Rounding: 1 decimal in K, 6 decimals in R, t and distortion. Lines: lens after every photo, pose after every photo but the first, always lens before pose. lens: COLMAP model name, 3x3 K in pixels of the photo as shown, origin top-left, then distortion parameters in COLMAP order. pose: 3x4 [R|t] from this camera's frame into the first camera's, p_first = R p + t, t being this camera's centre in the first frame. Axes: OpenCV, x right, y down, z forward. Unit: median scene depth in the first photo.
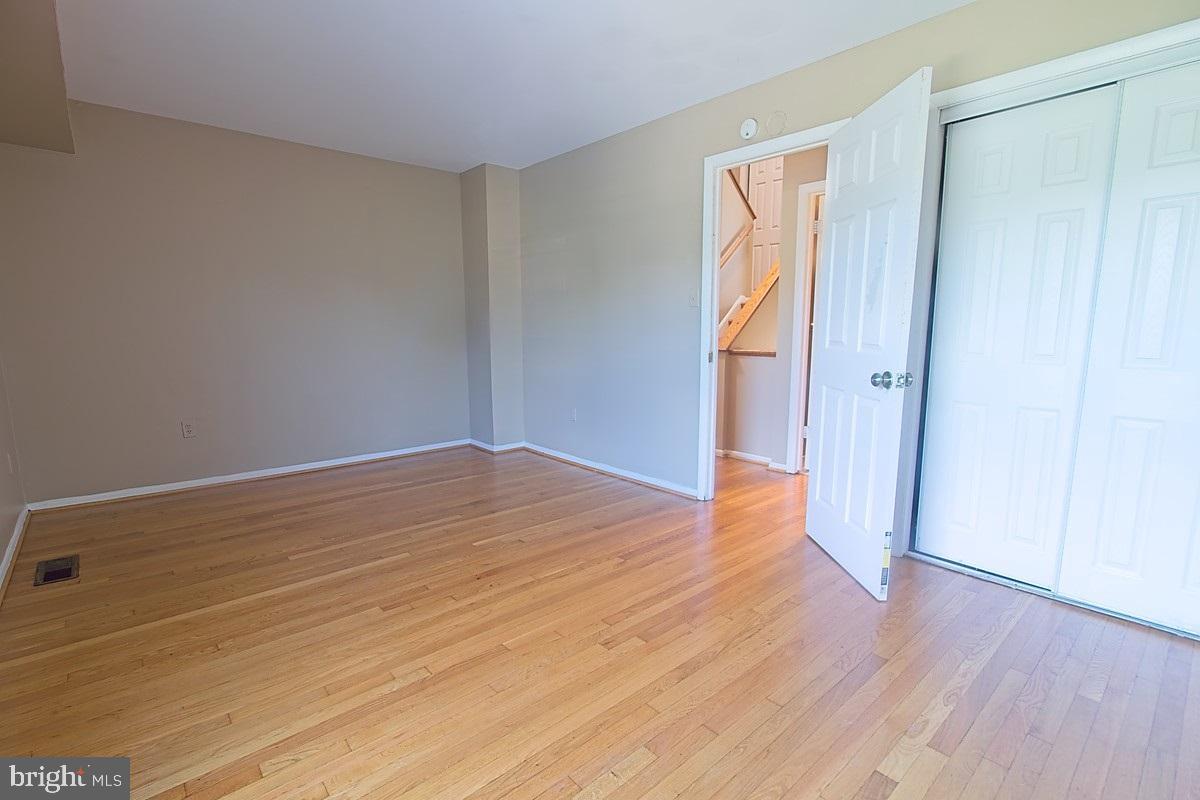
lens RADIAL K [[558.4, 0, 602.8], [0, 558.4, 409.1], [0, 0, 1]] dist [-0.022126, 0.016197]
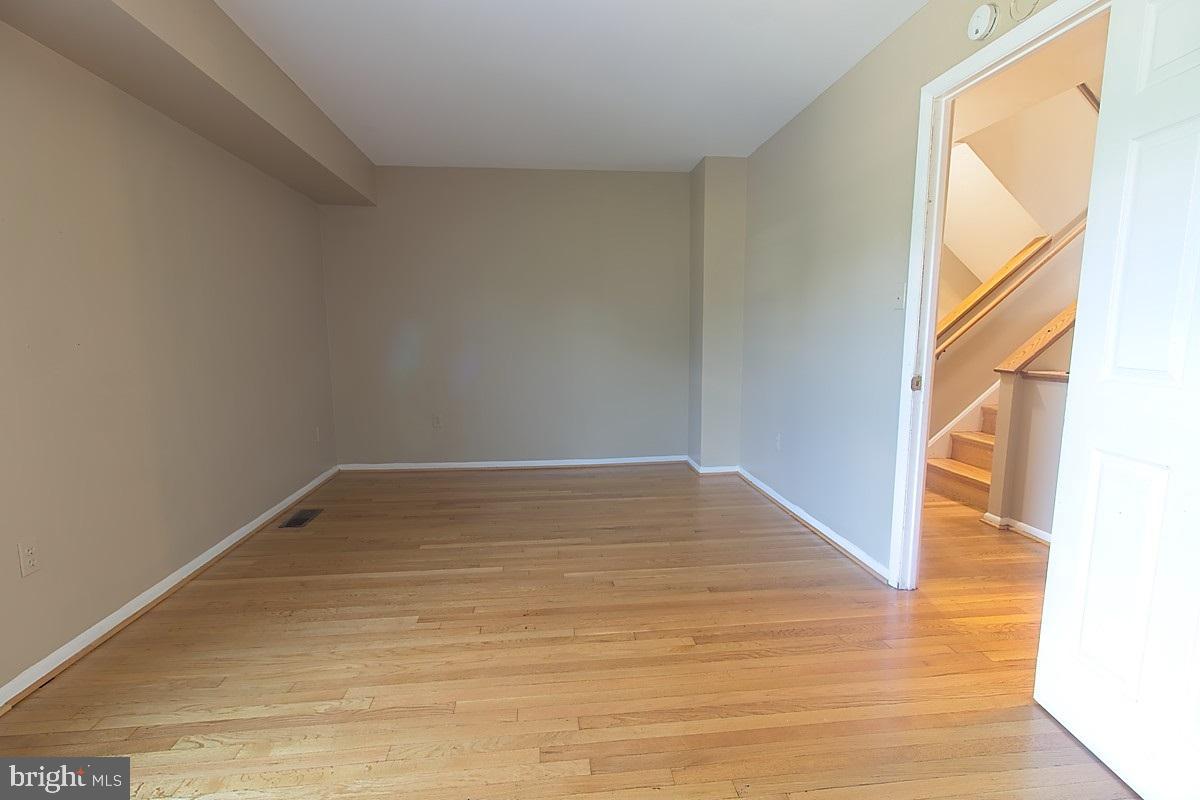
lens RADIAL K [[558.4, 0, 602.8], [0, 558.4, 409.1], [0, 0, 1]] dist [-0.022126, 0.016197]
pose [[0.818195, 0.074069, -0.570150, 0.302320], [-0.082423, 0.996535, 0.011180, -0.040534], [0.569002, 0.037846, 0.821465, 0.258071]]
